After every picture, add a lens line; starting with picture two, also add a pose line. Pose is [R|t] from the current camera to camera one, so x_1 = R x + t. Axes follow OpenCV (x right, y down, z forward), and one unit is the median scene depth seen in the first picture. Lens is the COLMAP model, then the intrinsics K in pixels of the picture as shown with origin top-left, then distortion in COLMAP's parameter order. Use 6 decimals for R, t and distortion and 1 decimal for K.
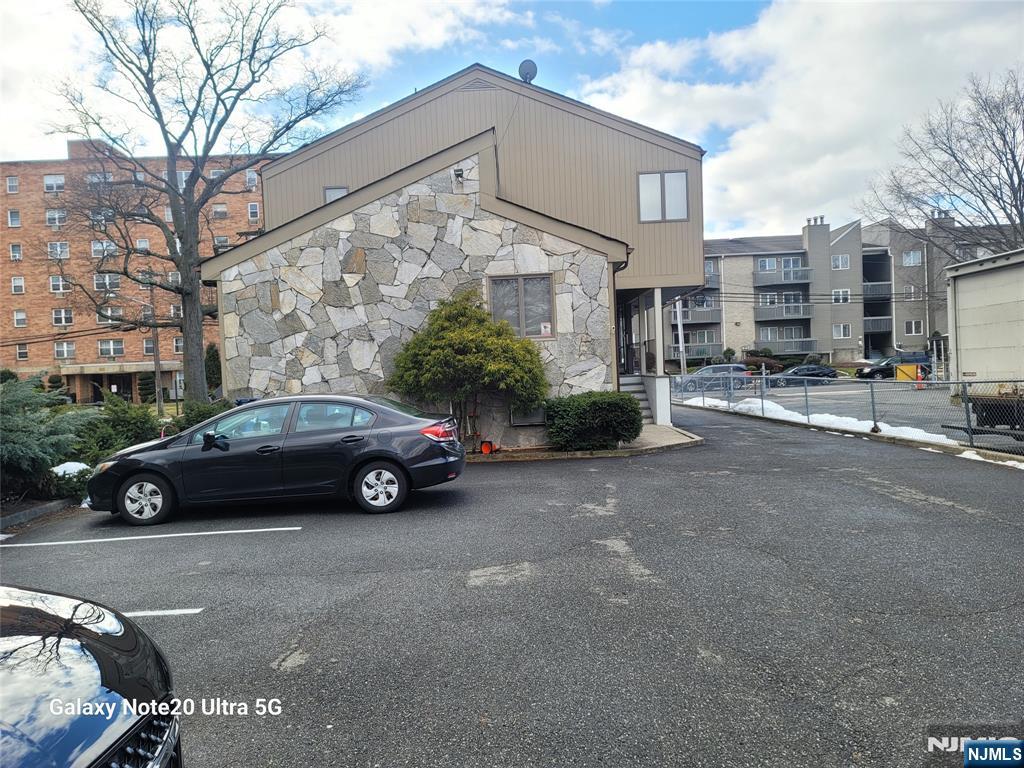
lens RADIAL K [[743.3, 0, 512.1], [0, 743.3, 384.3], [0, 0, 1]] dist [0.018035, -0.001181]
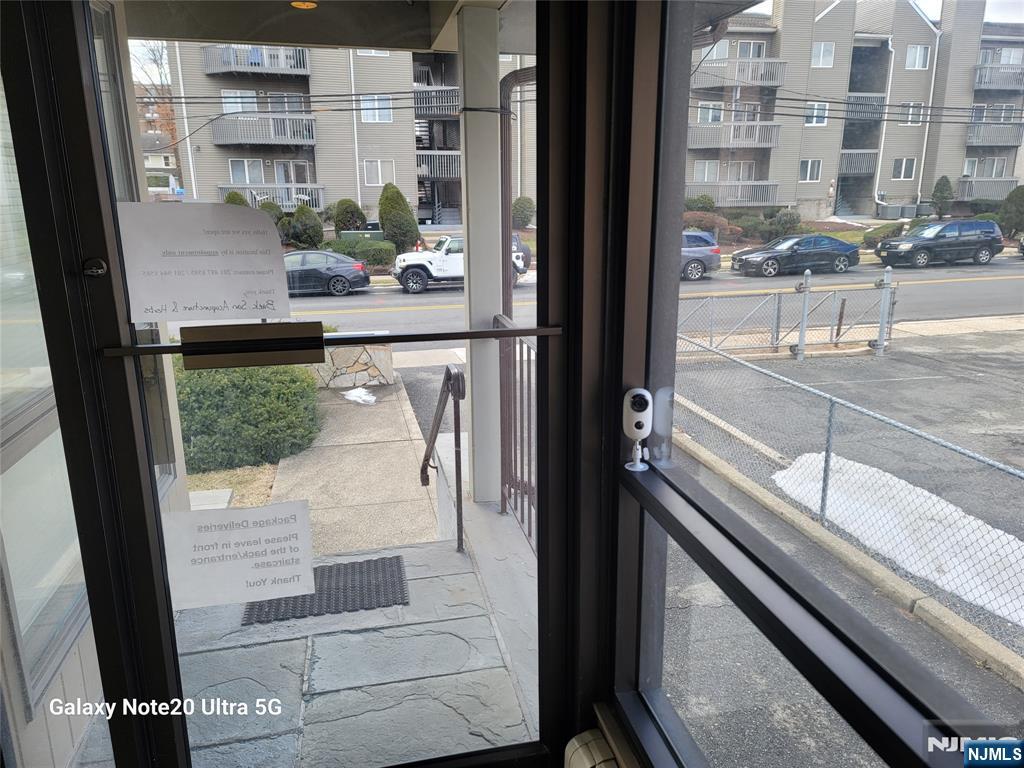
lens RADIAL K [[743.3, 0, 510.3], [0, 743.3, 384.7], [0, 0, 1]] dist [0.018035, -0.001181]
pose [[0.975059, -0.027448, 0.220243, 0.043420], [-0.022749, 0.974738, 0.222191, -0.028579], [-0.220778, -0.221660, 0.949802, 0.403794]]
